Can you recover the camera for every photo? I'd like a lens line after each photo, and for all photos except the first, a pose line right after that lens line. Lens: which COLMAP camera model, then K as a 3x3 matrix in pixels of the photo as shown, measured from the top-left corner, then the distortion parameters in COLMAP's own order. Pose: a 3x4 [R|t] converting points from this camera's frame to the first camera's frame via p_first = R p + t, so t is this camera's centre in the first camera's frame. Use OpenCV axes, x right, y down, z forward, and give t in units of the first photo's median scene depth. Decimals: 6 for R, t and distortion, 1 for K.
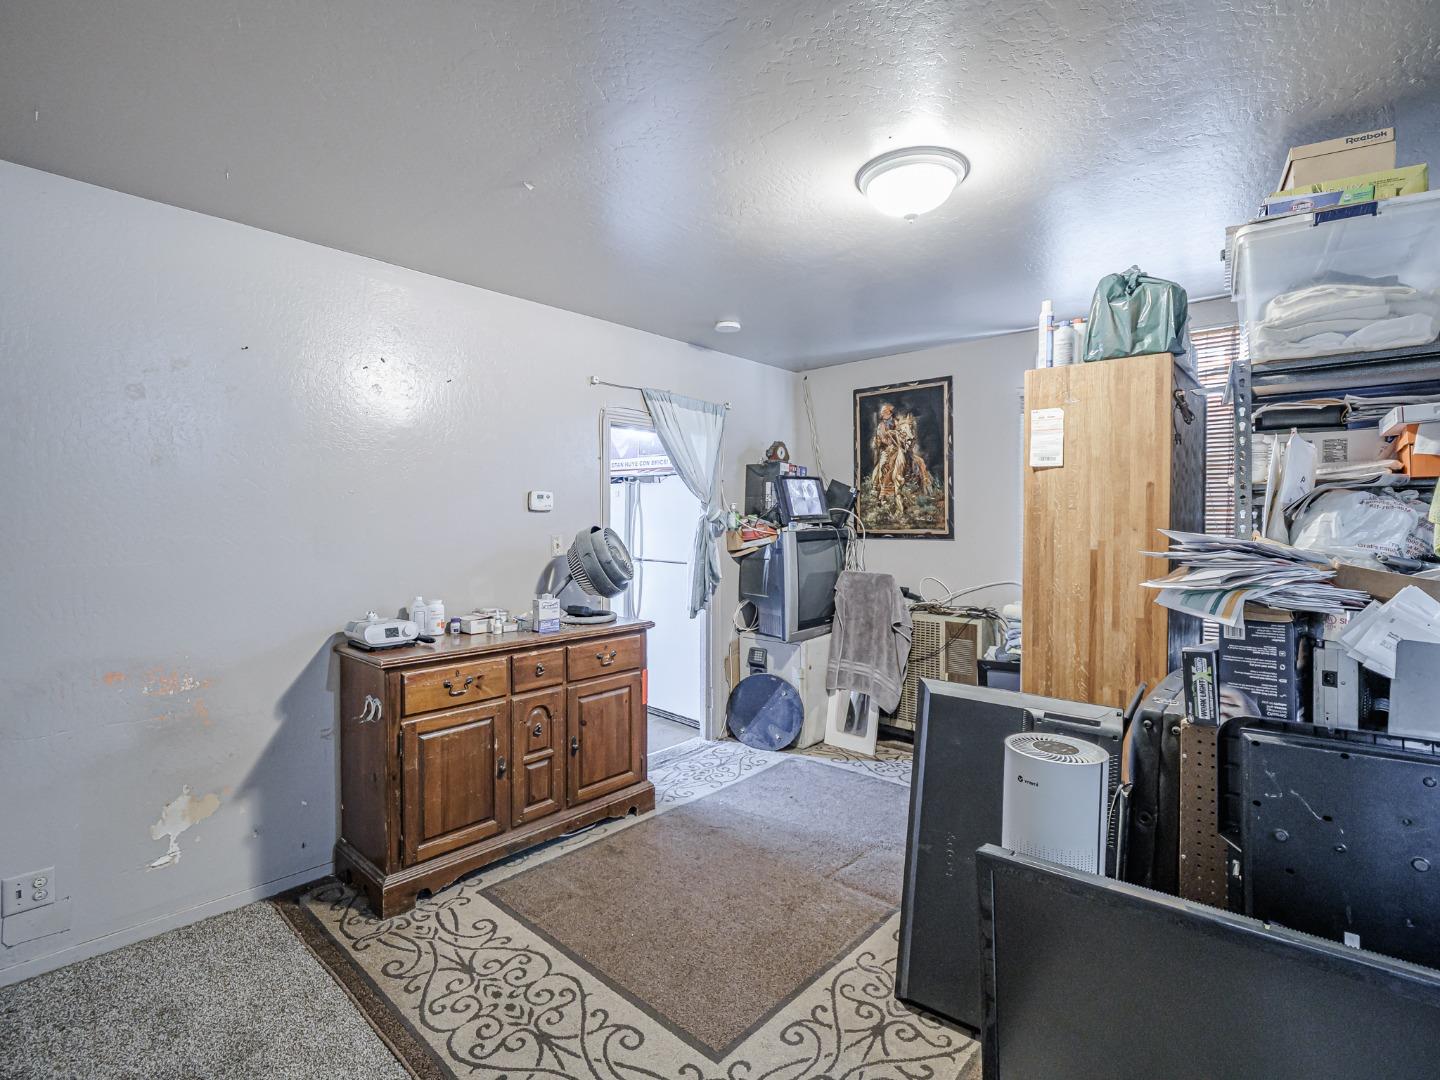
lens RADIAL K [[700.4, 0, 723.6], [0, 700.4, 527.6], [0, 0, 1]] dist [-0.005791, -0.001764]
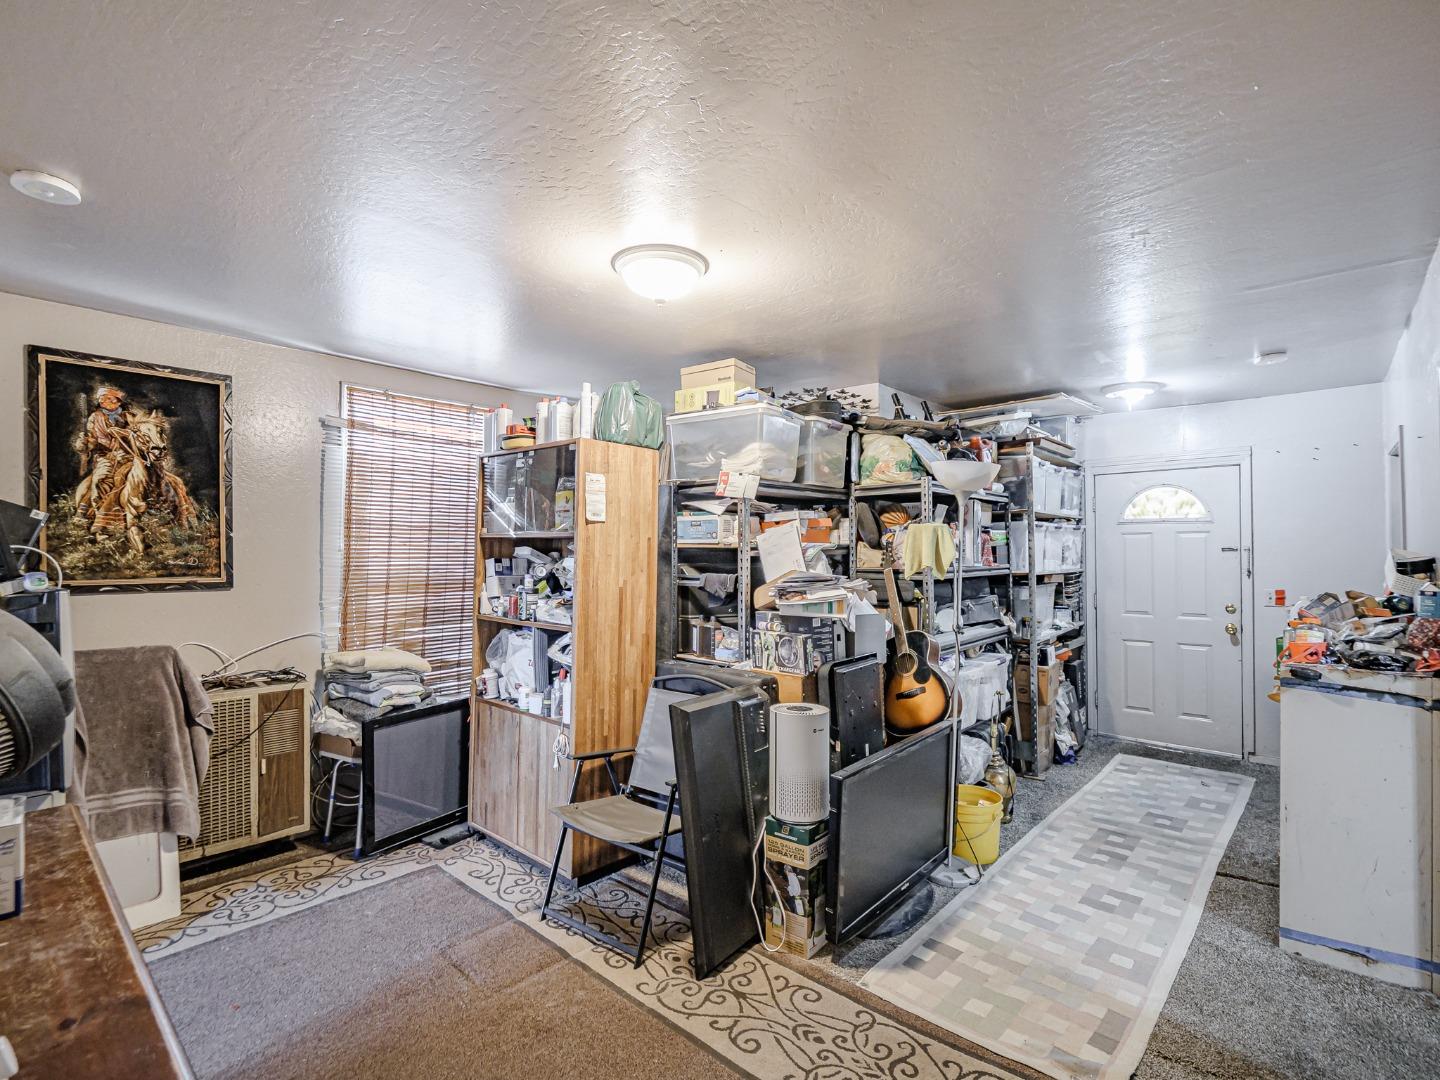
lens RADIAL K [[700.4, 0, 716.1], [0, 700.4, 549.3], [0, 0, 1]] dist [-0.005791, -0.001764]
pose [[-0.006424, 0.005061, 0.999967, -0.642743], [0.009584, 0.999942, -0.004999, -0.025215], [-0.999933, 0.009552, -0.006472, 0.682179]]
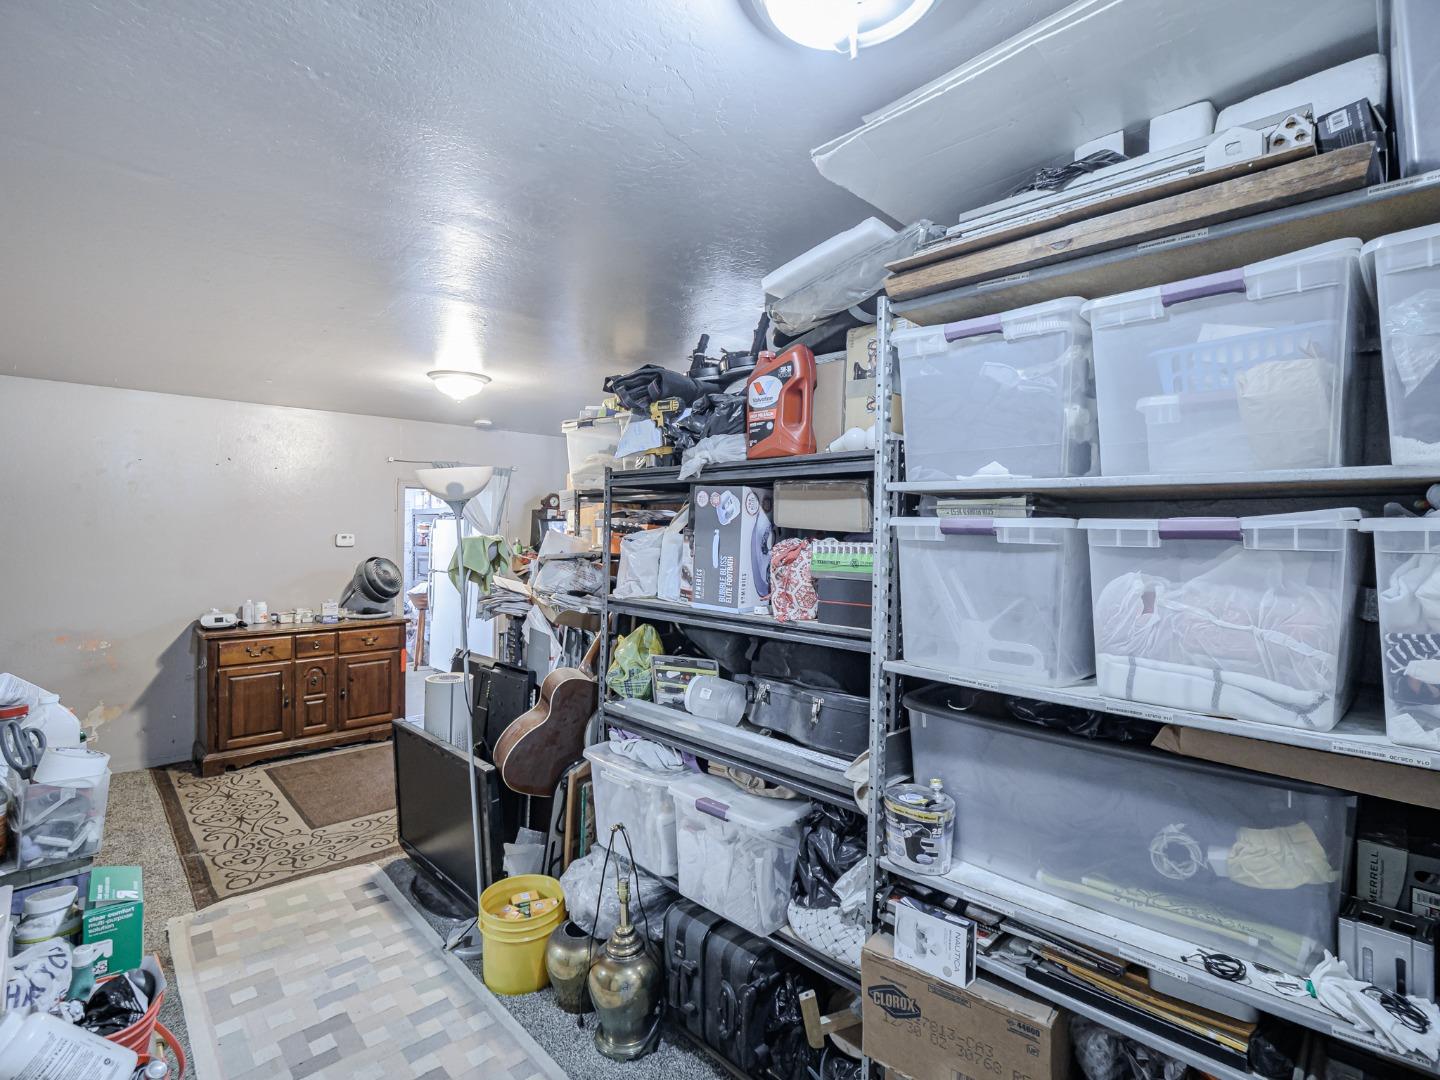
lens RADIAL K [[700.4, 0, 713.4], [0, 700.4, 531.1], [0, 0, 1]] dist [-0.005791, -0.001764]
pose [[0.997208, 0.011529, -0.073776, 0.805202], [-0.011967, 0.999913, -0.005504, -0.070602], [0.073706, 0.006371, 0.997260, -0.596245]]
